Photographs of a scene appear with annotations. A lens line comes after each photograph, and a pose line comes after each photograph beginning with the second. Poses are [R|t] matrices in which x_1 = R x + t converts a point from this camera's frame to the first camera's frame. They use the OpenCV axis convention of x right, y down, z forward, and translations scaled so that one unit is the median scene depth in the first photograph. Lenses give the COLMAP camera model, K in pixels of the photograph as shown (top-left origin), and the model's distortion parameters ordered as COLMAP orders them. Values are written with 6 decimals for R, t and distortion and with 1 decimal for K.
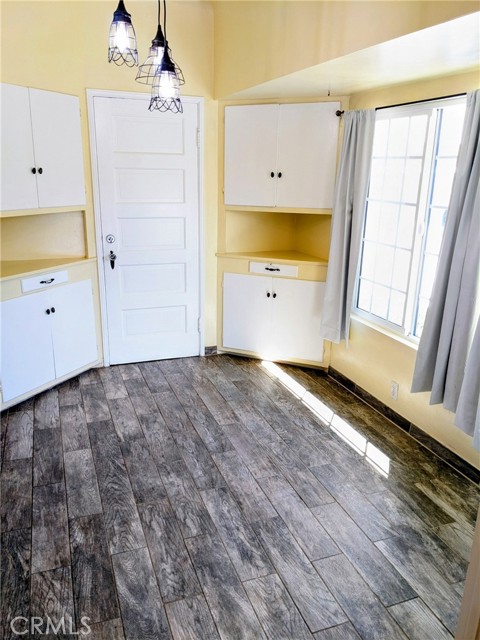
lens RADIAL K [[509.7, 0, 240.7], [0, 509.7, 324.3], [0, 0, 1]] dist [0.038938, -0.028597]
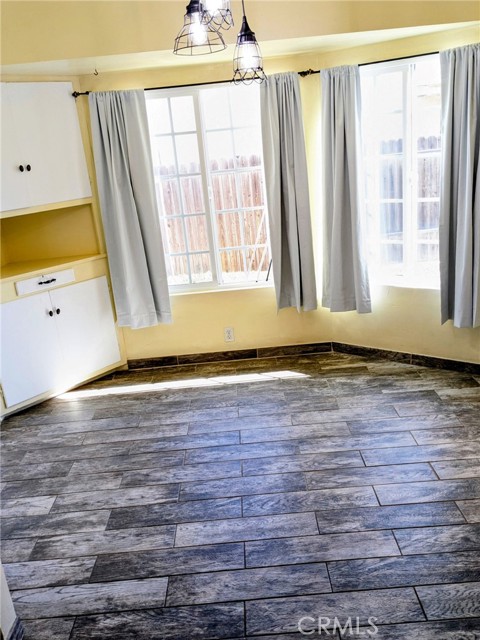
lens RADIAL K [[570.8, 0, 243.8], [0, 570.8, 318.1], [0, 0, 1]] dist [0.042971, -0.030307]
pose [[0.327912, -0.332057, 0.884427, -0.850472], [0.375320, 0.904928, 0.200600, -0.154545], [-0.866953, 0.266165, 0.421365, 0.450134]]
